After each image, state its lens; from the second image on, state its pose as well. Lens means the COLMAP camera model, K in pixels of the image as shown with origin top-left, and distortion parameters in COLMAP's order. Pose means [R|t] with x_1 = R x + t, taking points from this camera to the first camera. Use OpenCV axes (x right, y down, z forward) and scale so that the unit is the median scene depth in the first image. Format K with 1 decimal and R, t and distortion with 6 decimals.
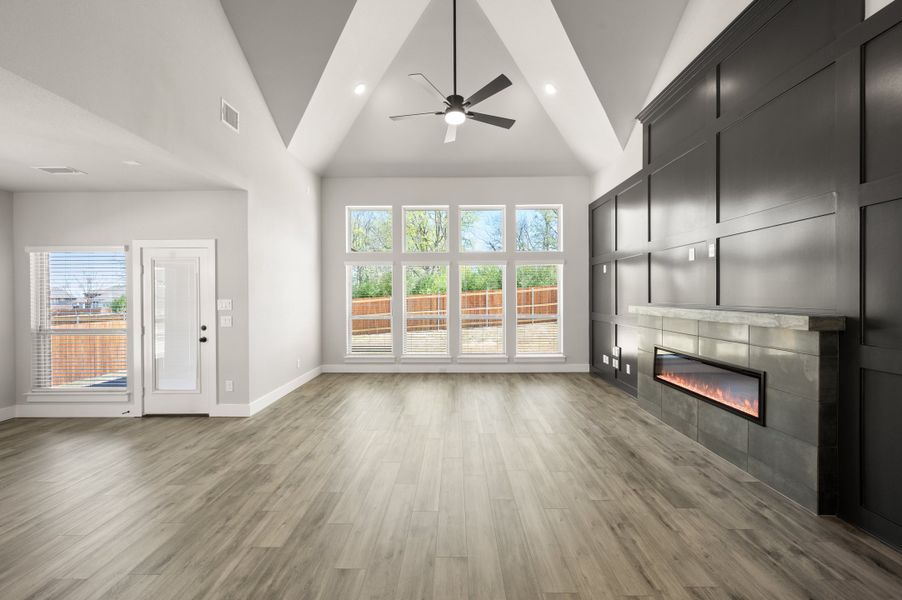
lens RADIAL K [[356.4, 0, 451.1], [0, 356.4, 297.9], [0, 0, 1]] dist [-0.001600, -0.000119]
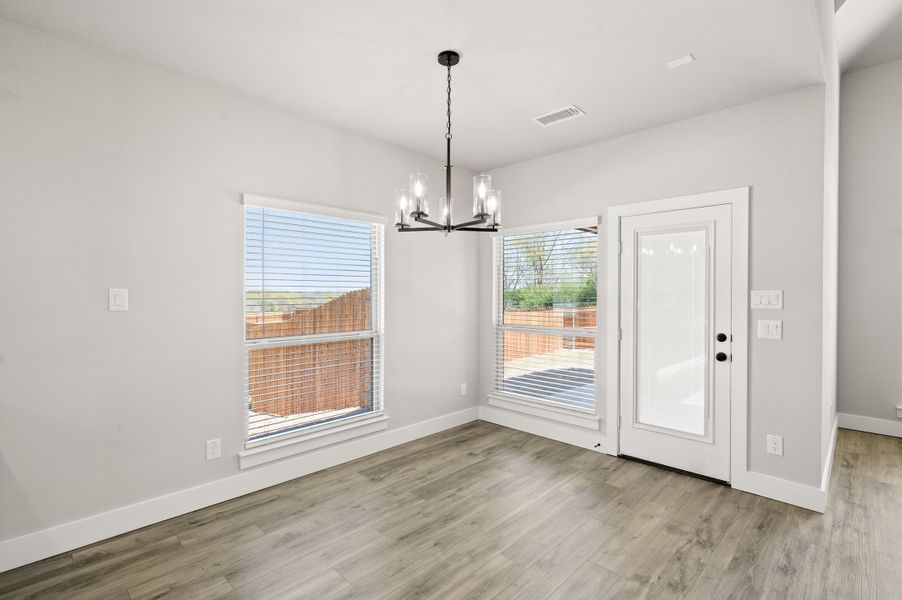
lens RADIAL K [[424.8, 0, 454.1], [0, 424.8, 296.1], [0, 0, 1]] dist [-0.000753, -0.000081]
pose [[0.725247, 0.011900, -0.688386, -0.529471], [-0.009153, 0.999929, 0.007643, 0.012621], [0.688428, 0.000758, 0.725304, 0.167285]]
